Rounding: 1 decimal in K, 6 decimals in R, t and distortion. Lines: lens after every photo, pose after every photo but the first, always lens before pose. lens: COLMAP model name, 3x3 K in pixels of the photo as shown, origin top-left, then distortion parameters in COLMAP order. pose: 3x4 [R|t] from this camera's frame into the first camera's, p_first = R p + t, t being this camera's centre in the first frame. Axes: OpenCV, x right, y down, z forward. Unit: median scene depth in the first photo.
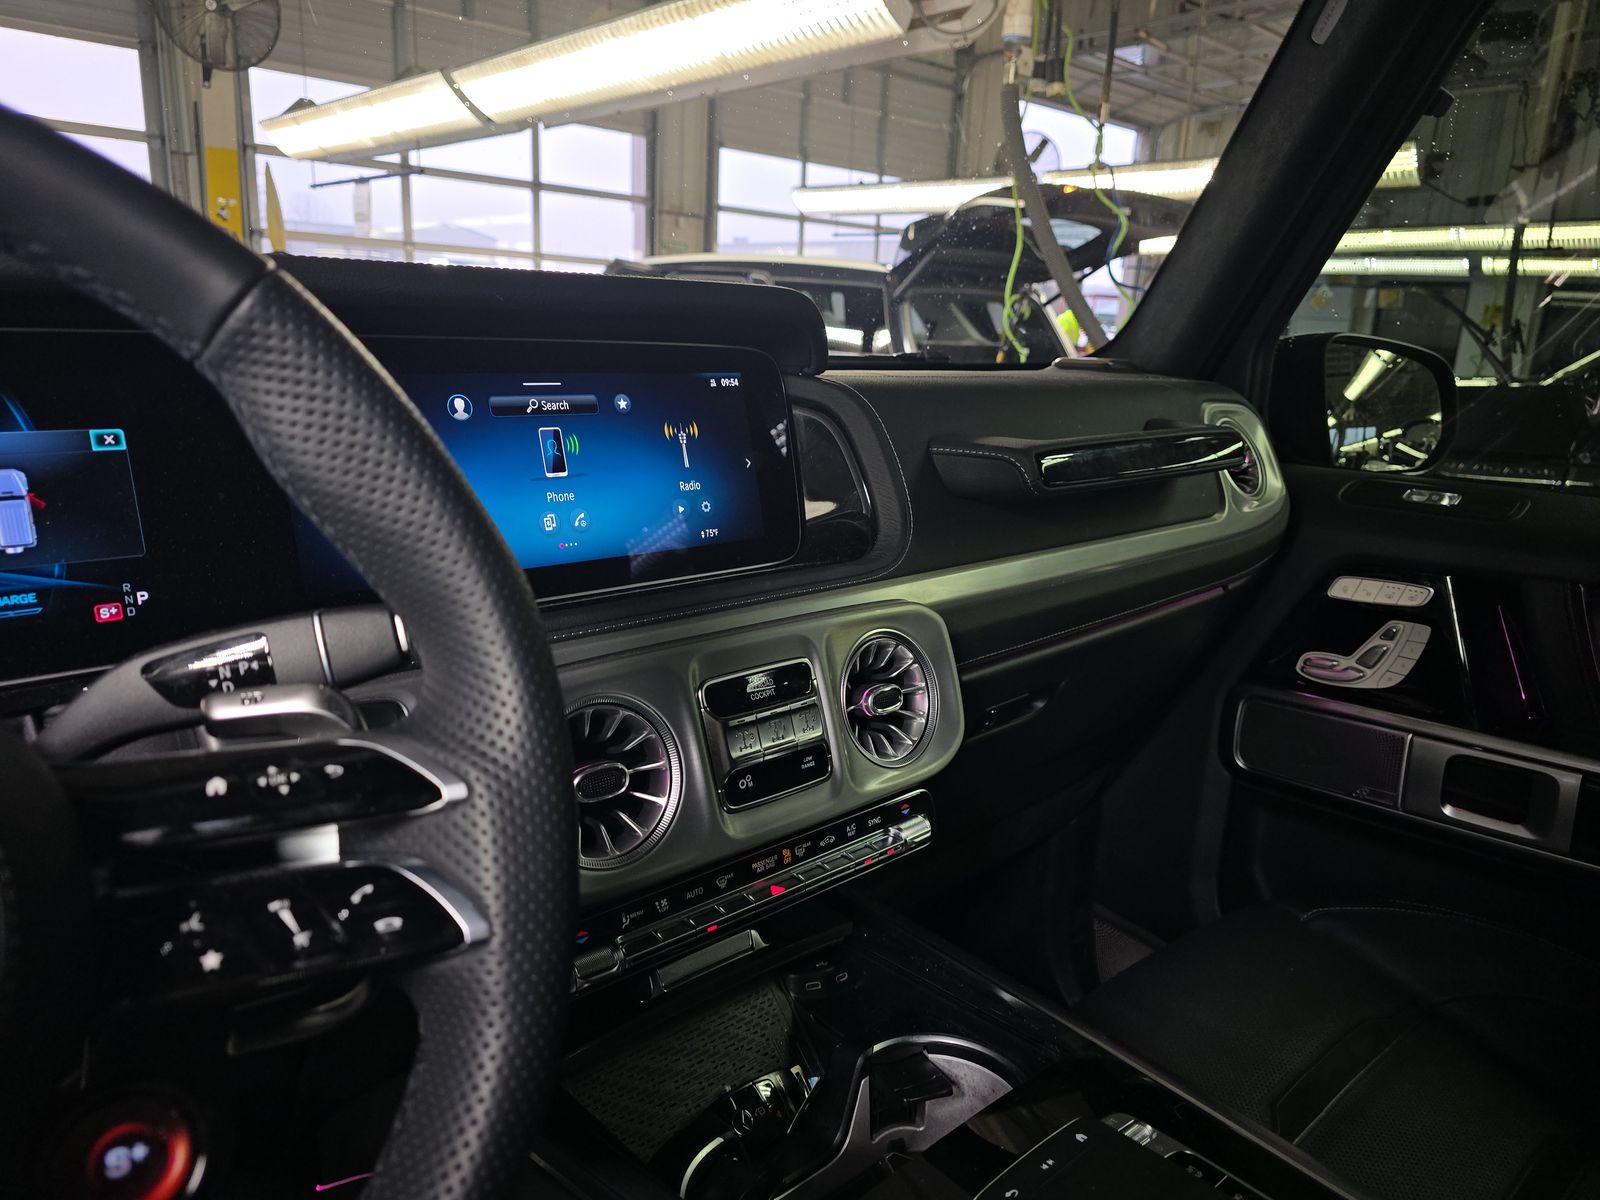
lens RADIAL K [[1096.7, 0, 786.1], [0, 1096.7, 605.5], [0, 0, 1]] dist [0.033125, -0.045932]
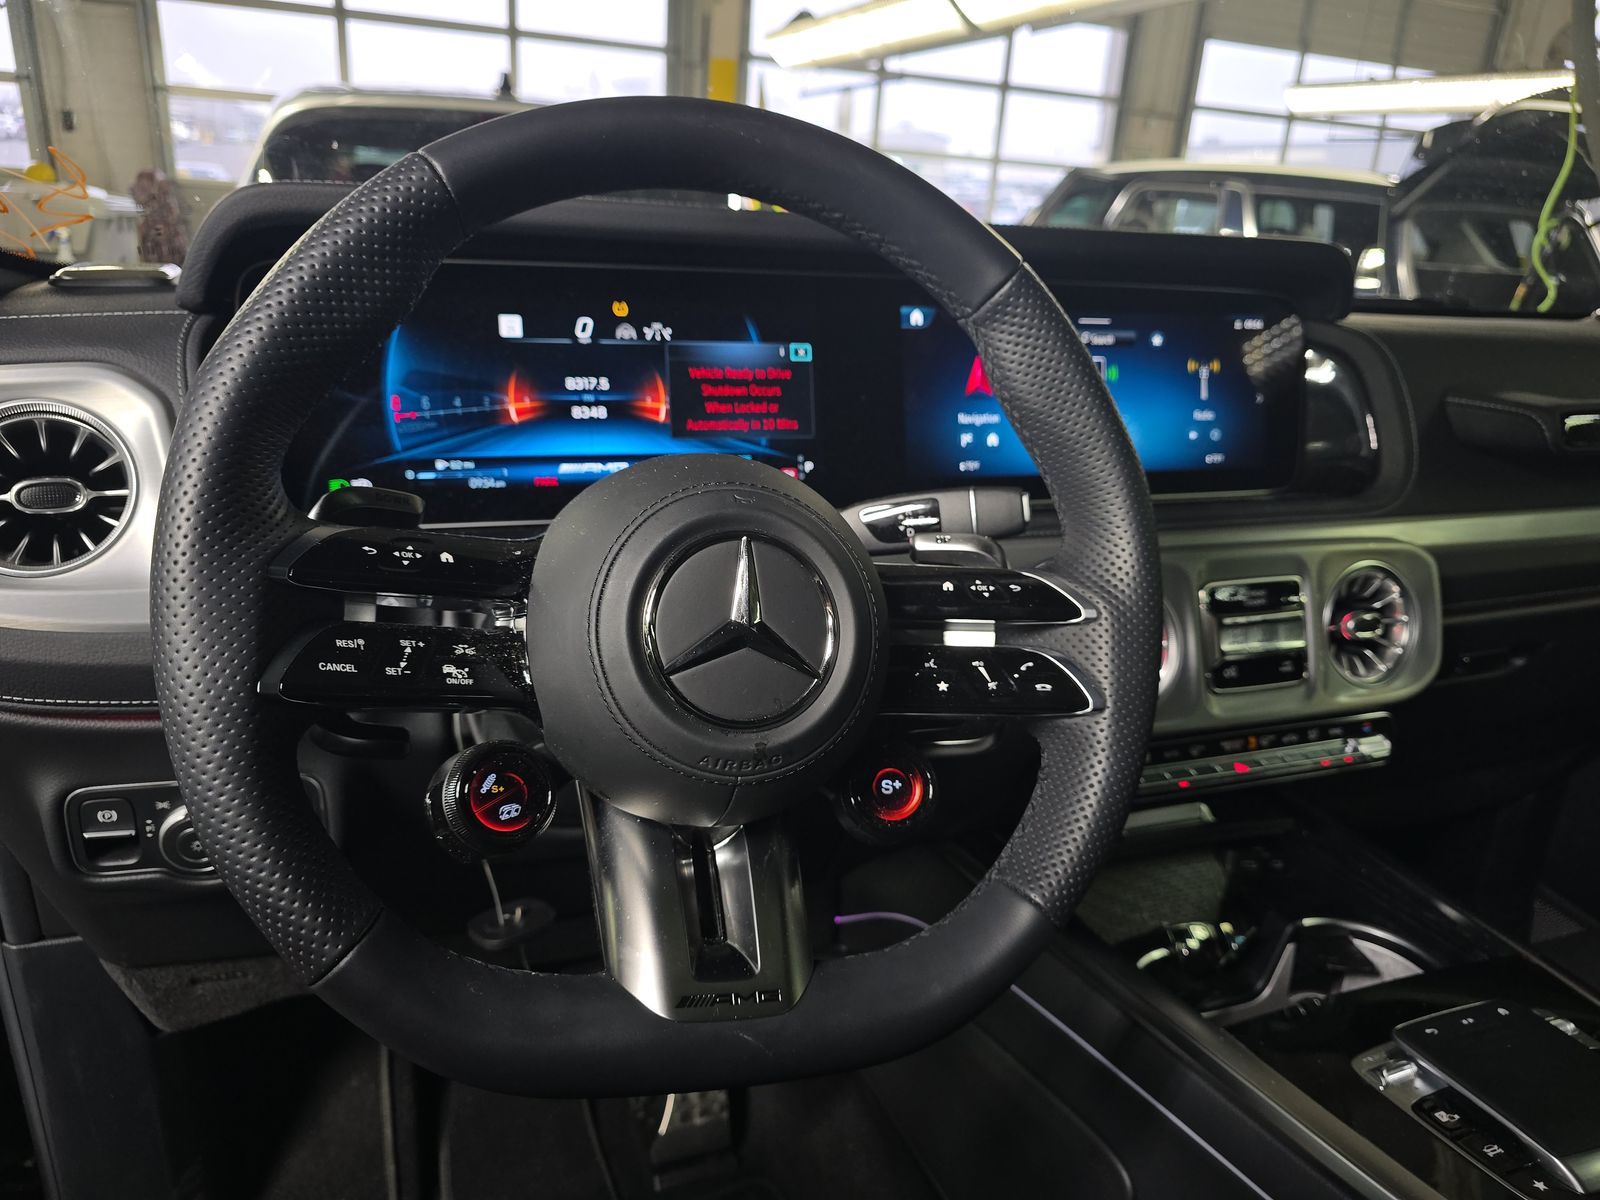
lens RADIAL K [[1096.7, 0, 789.0], [0, 1096.7, 602.0], [0, 0, 1]] dist [0.033125, -0.045932]
pose [[0.928471, 0.144119, -0.342304, -0.070638], [-0.118124, 0.988374, 0.095730, 0.023896], [0.352121, -0.048449, 0.934700, -0.240019]]
